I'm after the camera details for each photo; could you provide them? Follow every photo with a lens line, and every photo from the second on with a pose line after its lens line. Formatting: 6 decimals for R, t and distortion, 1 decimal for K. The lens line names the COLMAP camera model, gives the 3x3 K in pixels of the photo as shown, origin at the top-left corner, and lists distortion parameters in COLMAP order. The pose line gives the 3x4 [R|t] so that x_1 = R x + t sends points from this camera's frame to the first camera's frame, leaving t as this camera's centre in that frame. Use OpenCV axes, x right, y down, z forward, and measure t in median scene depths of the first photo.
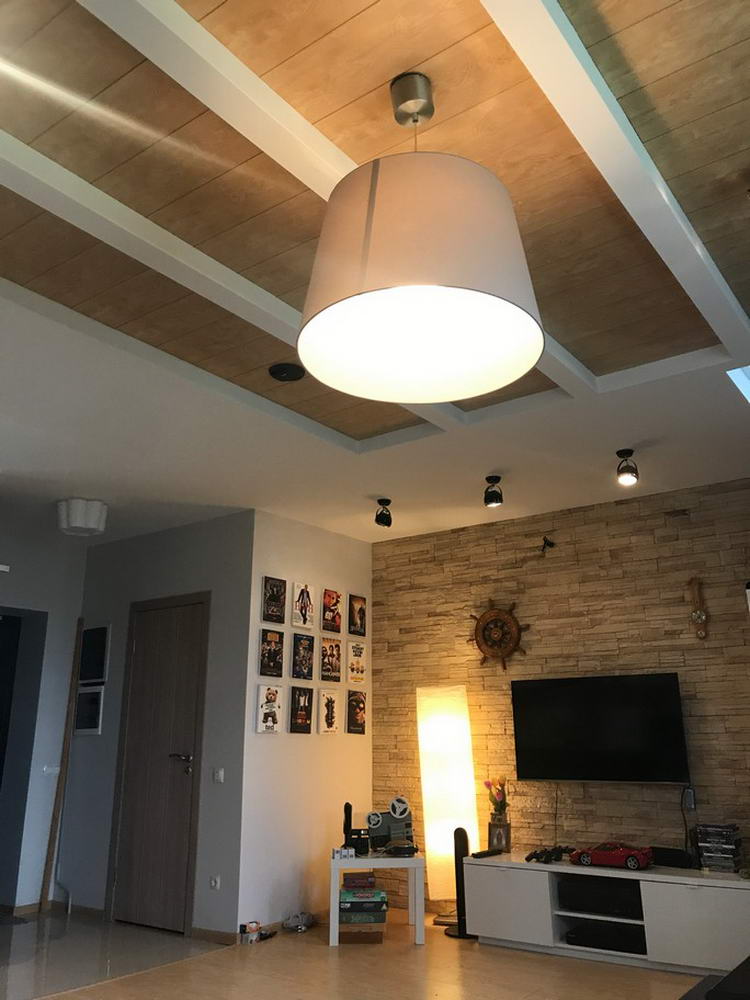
lens RADIAL K [[823.3, 0, 352.8], [0, 823.3, 487.2], [0, 0, 1]] dist [0.039801, -0.036489]
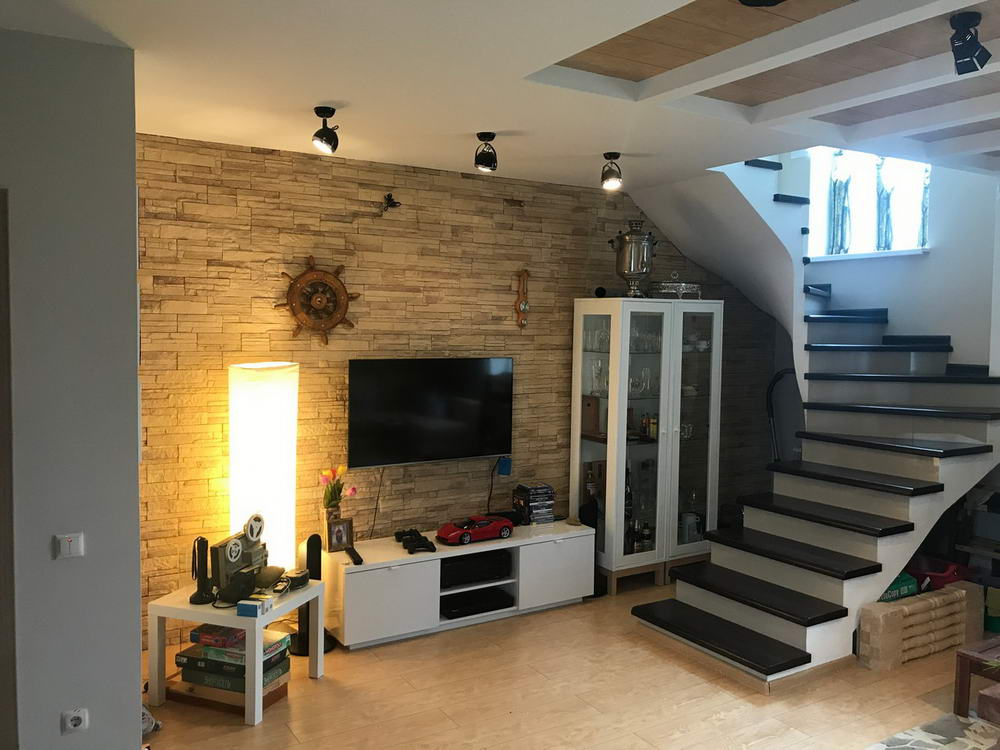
lens RADIAL K [[823.3, 0, 498.1], [0, 823.3, 376.5], [0, 0, 1]] dist [0.039801, -0.036489]
pose [[0.368447, -0.045058, 0.928556, -0.542961], [-0.280830, 0.946767, 0.157373, 0.076752], [-0.886218, -0.318750, 0.336180, 0.587665]]
